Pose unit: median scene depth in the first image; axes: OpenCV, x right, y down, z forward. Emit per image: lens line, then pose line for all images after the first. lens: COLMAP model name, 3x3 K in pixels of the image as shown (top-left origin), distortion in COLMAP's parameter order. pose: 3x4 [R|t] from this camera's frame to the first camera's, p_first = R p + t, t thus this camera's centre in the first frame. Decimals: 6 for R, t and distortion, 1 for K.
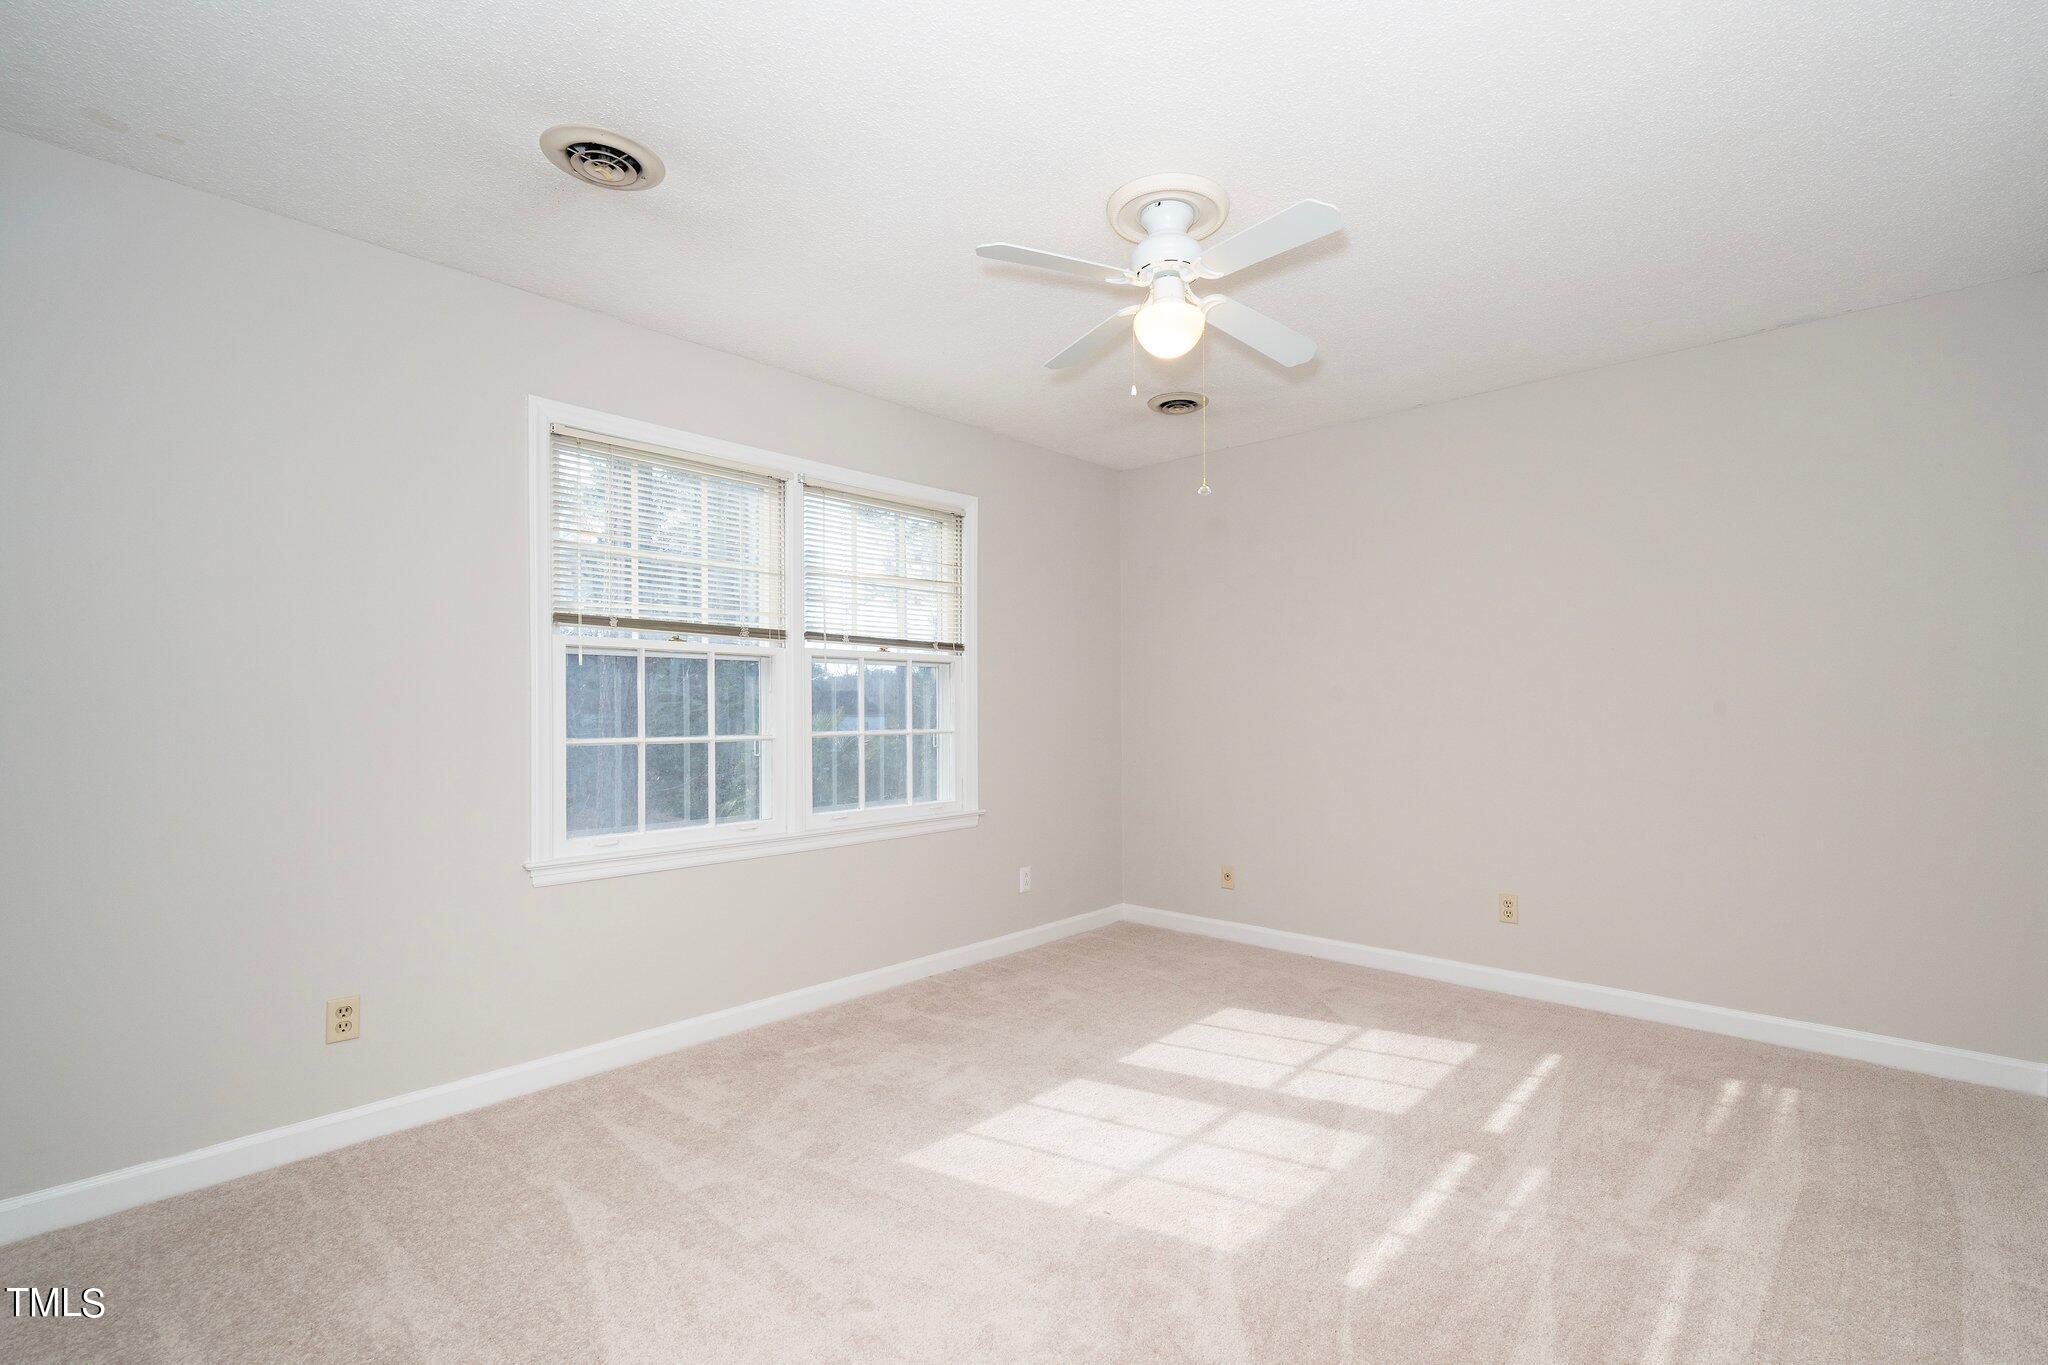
lens RADIAL K [[871.4, 0, 1024.0], [0, 871.4, 682.5], [0, 0, 1]] dist [-0.024716, -0.000036]
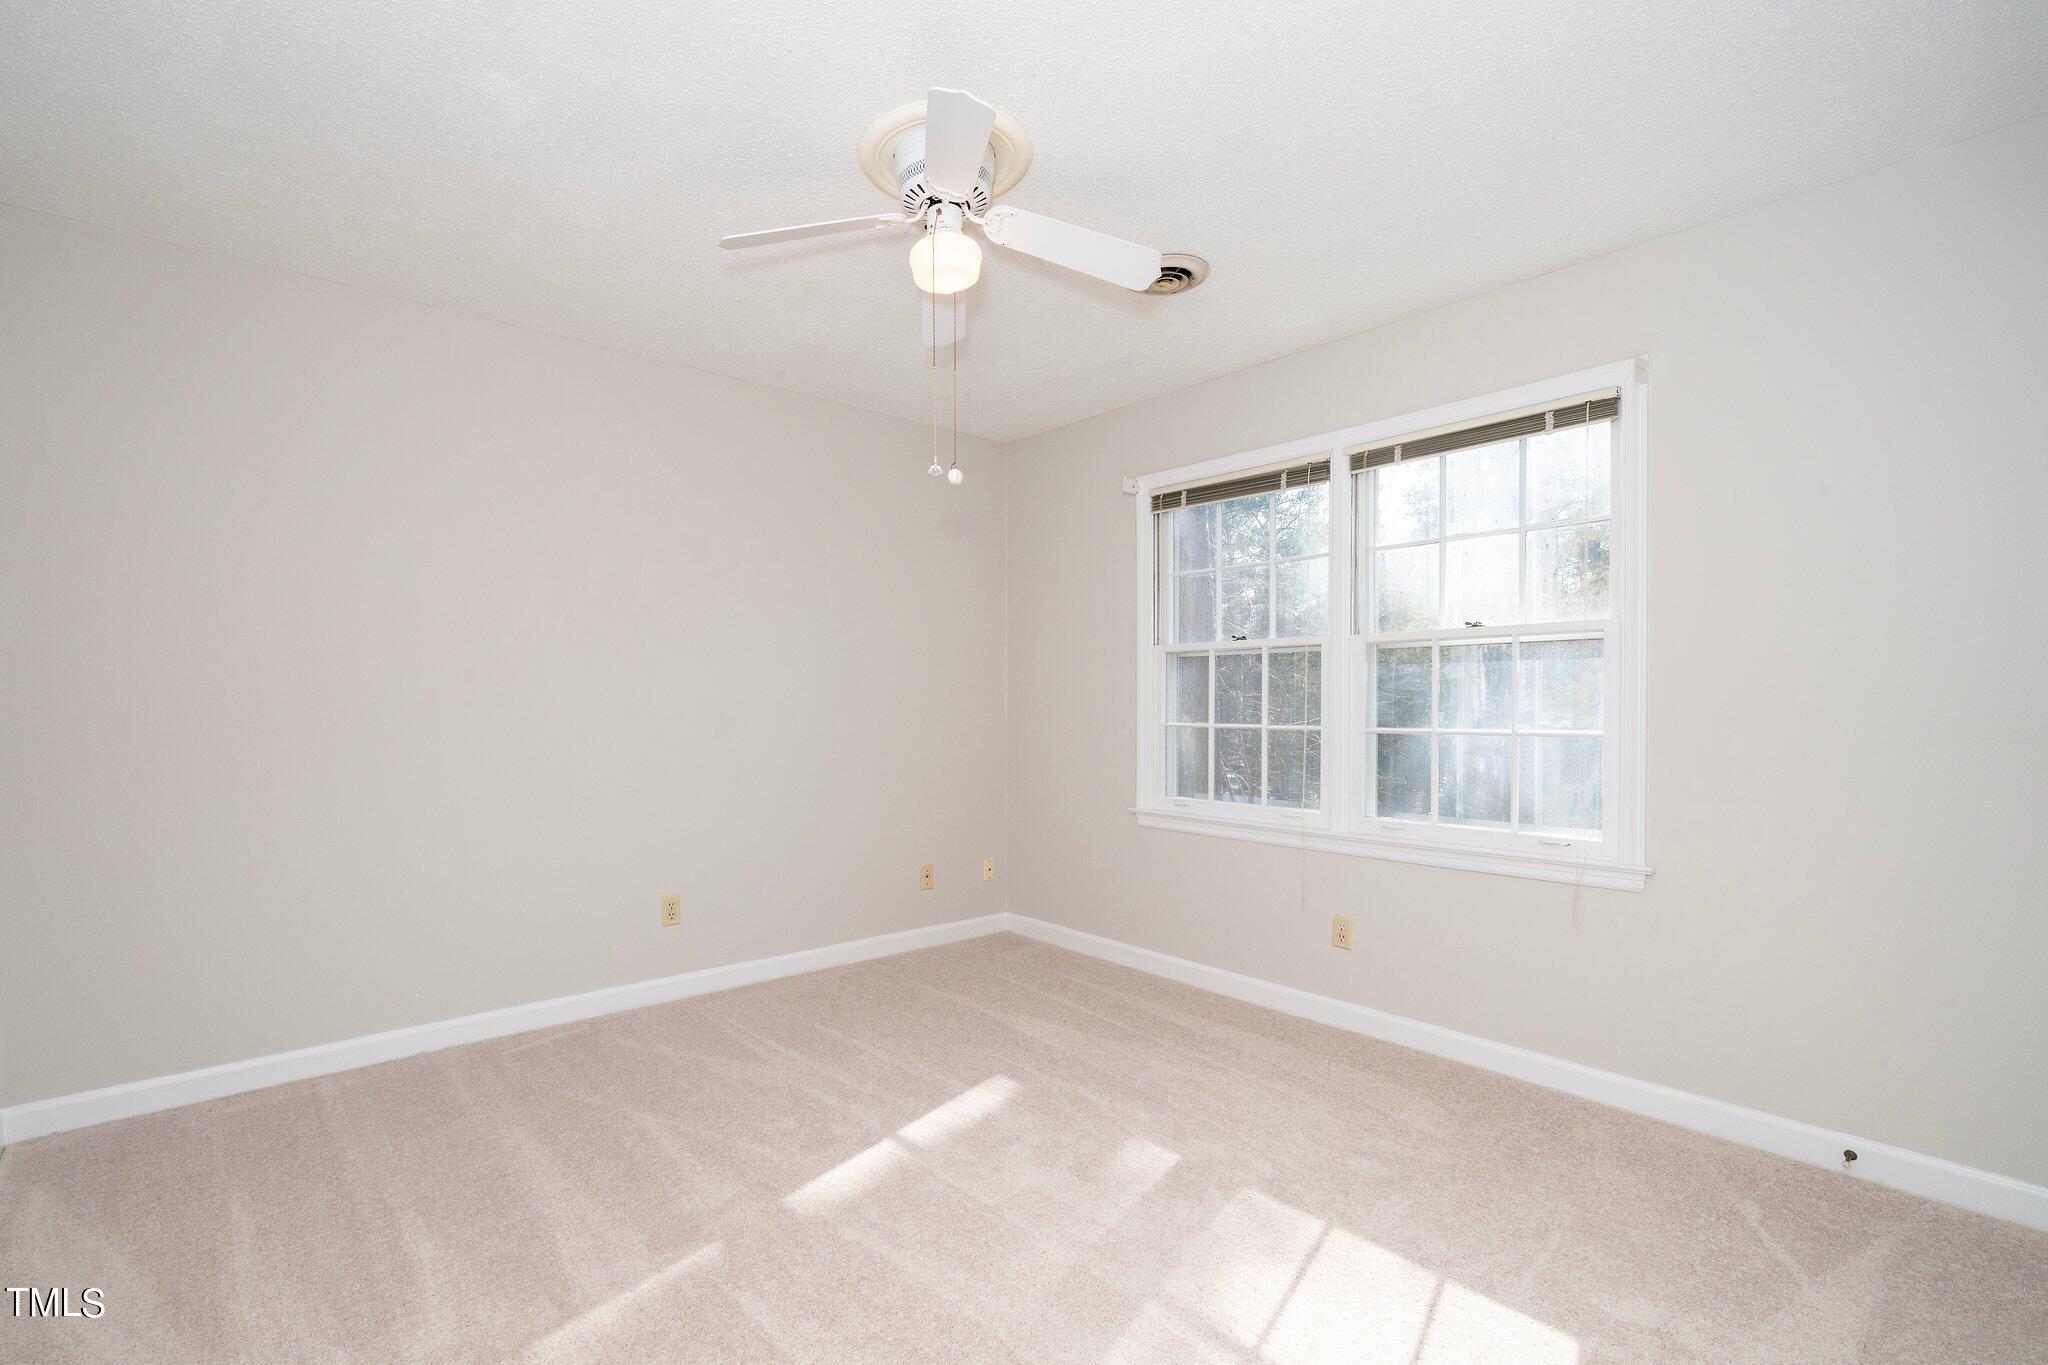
lens RADIAL K [[836.1, 0, 1023.6], [0, 836.1, 666.0], [0, 0, 1]] dist [0.000501, 0.000223]
pose [[-0.021861, -0.034653, -0.999160, 0.724595], [0.025239, 0.999061, -0.035202, 0.017081], [0.999442, -0.025987, -0.020966, 0.737820]]
